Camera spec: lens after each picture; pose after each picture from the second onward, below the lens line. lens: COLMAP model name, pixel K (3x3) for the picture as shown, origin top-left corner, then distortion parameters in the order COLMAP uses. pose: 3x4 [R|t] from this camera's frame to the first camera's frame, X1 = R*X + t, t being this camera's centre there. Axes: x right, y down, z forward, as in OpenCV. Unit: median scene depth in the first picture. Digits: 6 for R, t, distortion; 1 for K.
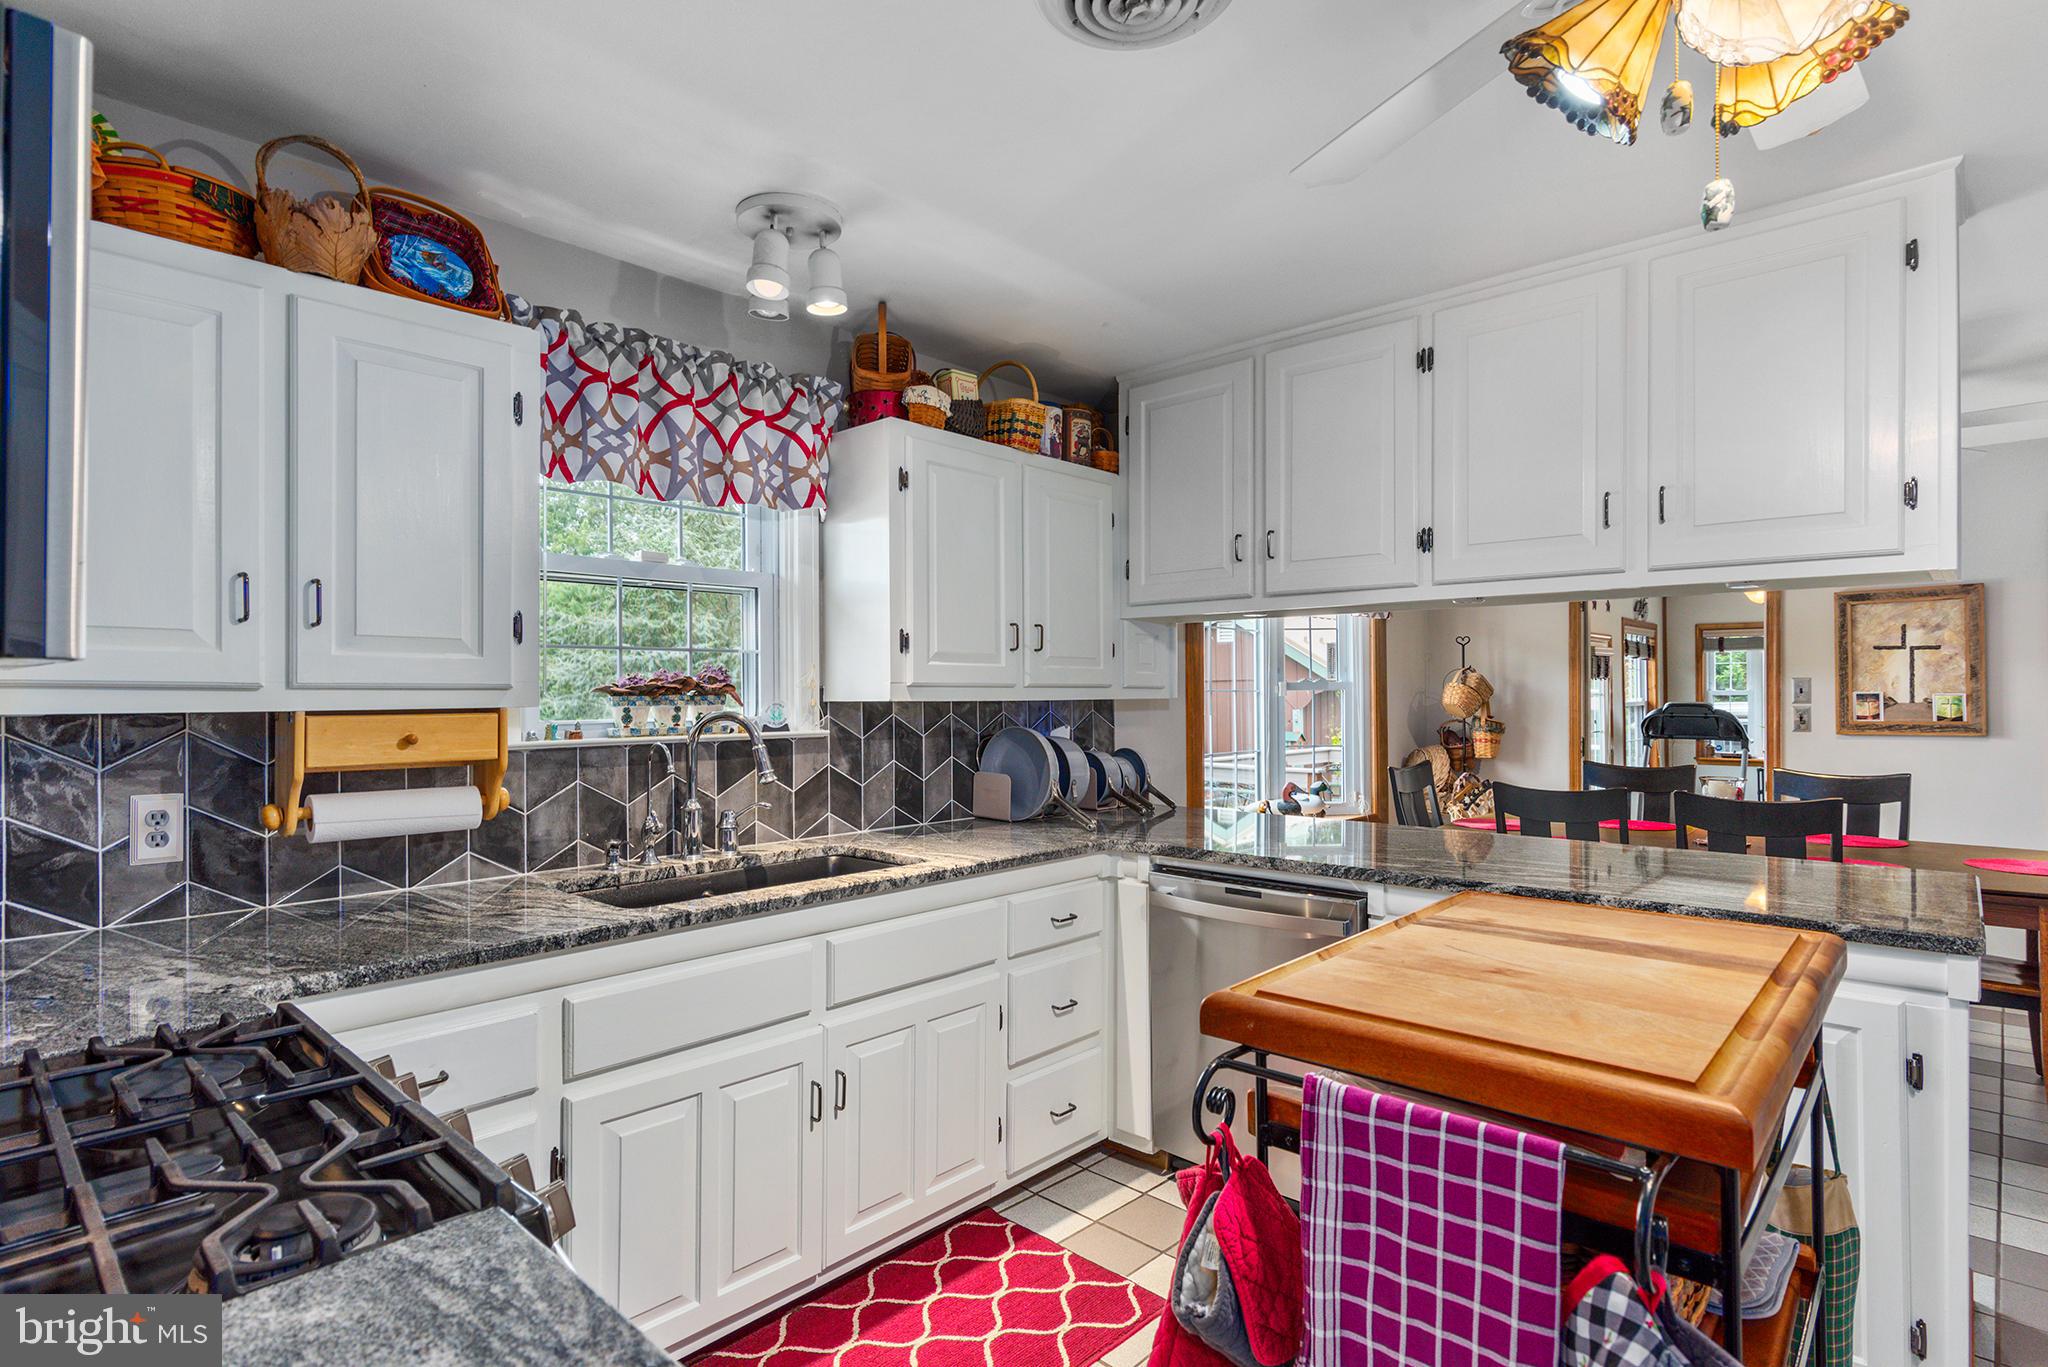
lens RADIAL K [[1034.1, 0, 1017.0], [0, 1034.1, 689.8], [0, 0, 1]] dist [0.001292, -0.000098]
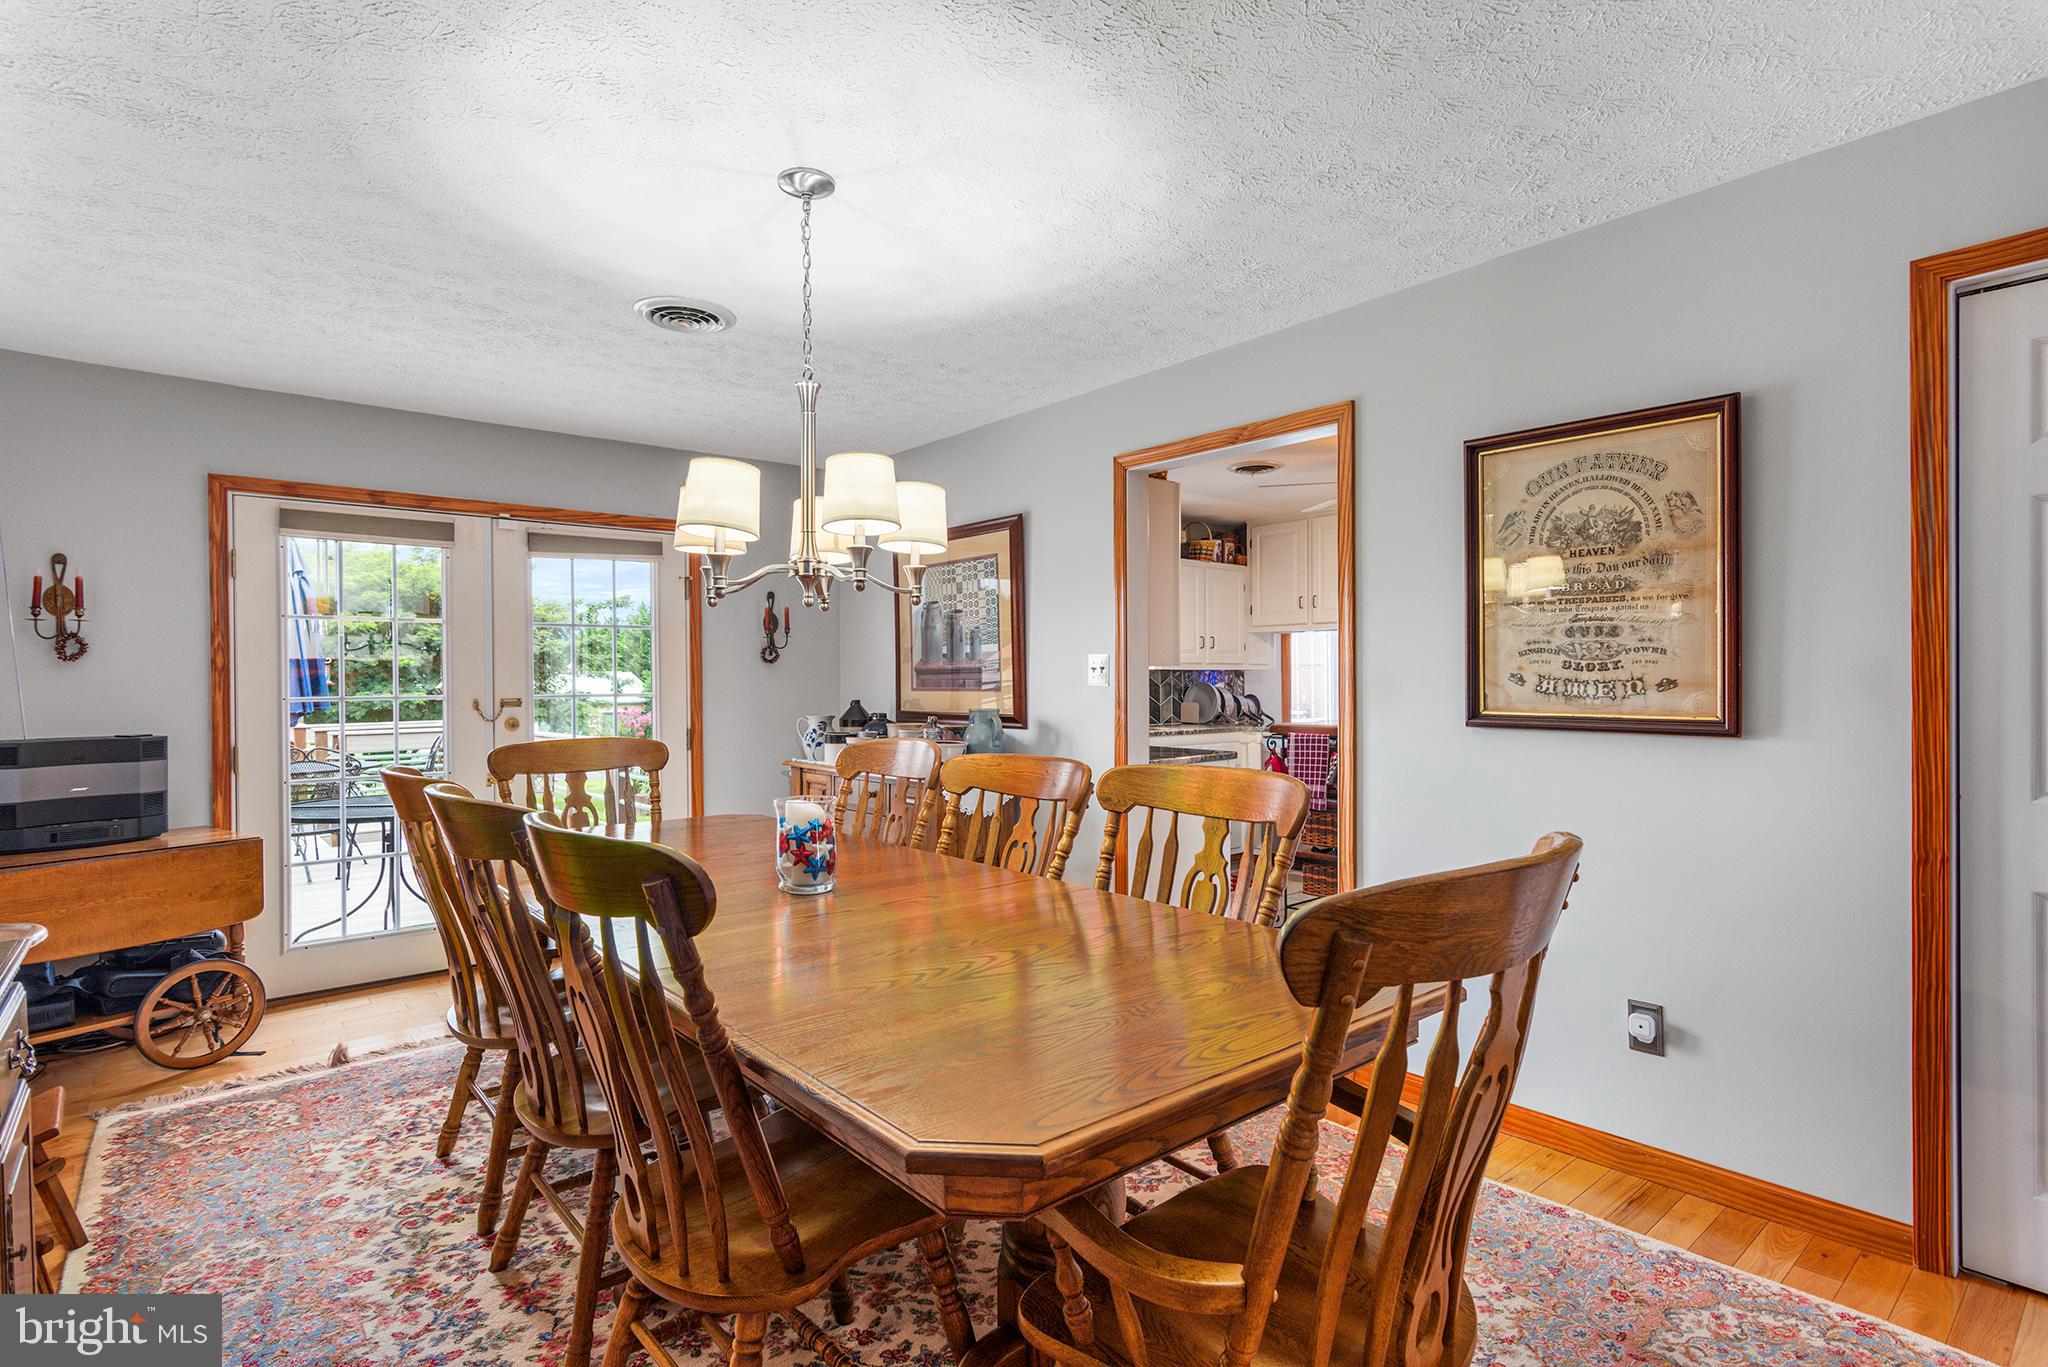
lens RADIAL K [[1001.1, 0, 1022.3], [0, 1001.1, 690.5], [0, 0, 1]] dist [0.002199, 0.000052]
pose [[0.993385, -0.006977, -0.114619, -0.164425], [0.008374, 0.999896, 0.011716, 0.030606], [0.114526, -0.012598, 0.993340, -1.440583]]
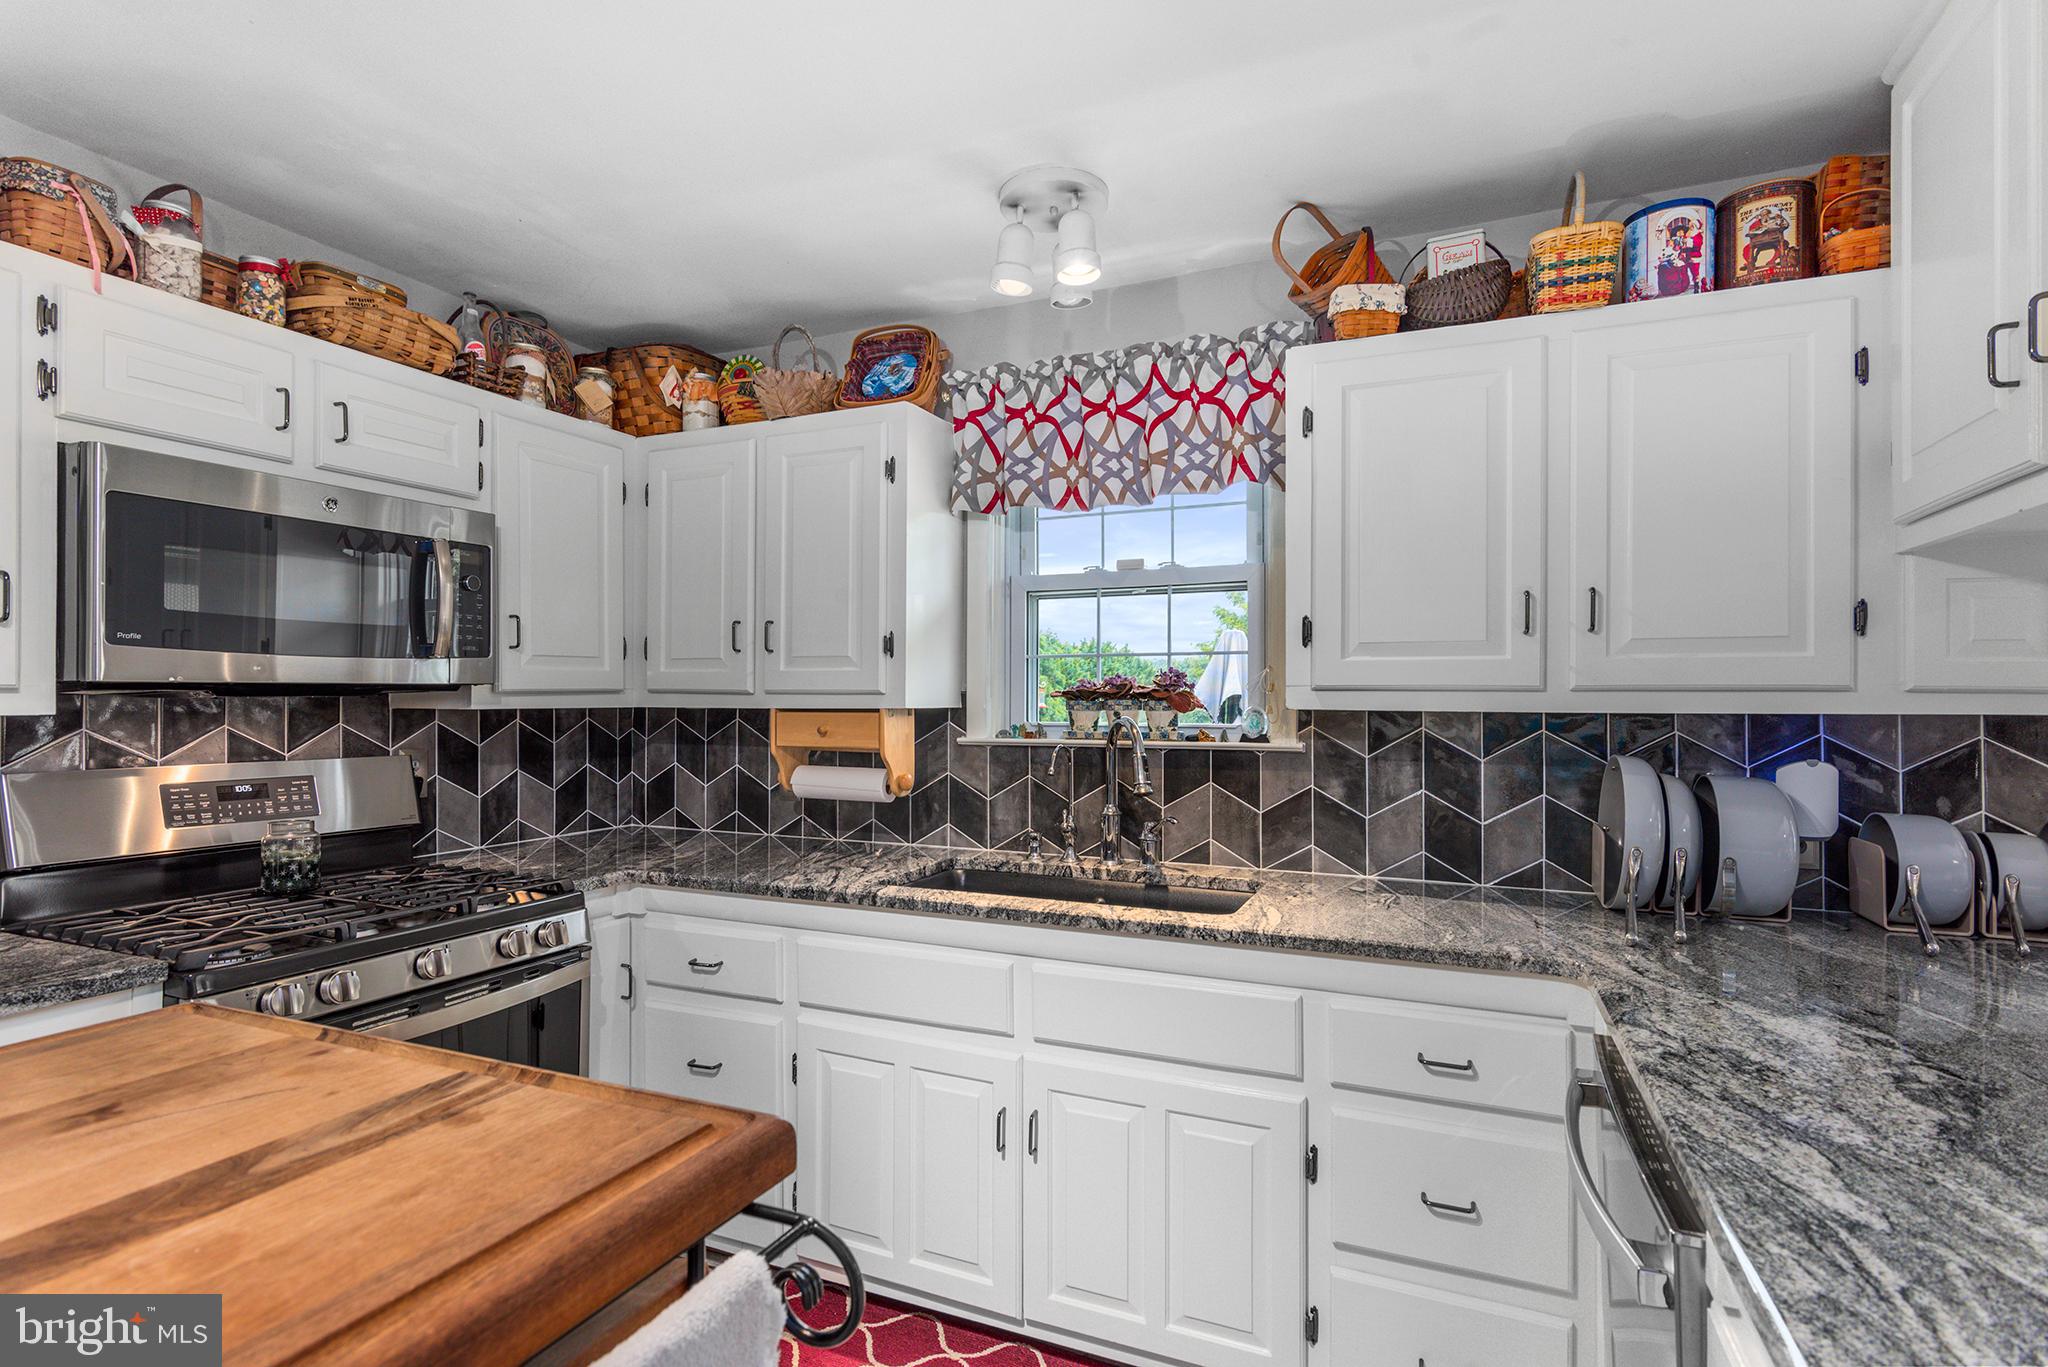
lens RADIAL K [[1001.1, 0, 1022.3], [0, 1001.1, 690.5], [0, 0, 1]] dist [0.002199, 0.000052]
pose [[0.330551, -0.004310, -0.943778, 0.527733], [-0.001342, 0.999986, -0.005037, 0.000806], [0.943787, 0.002931, 0.330541, 0.556451]]
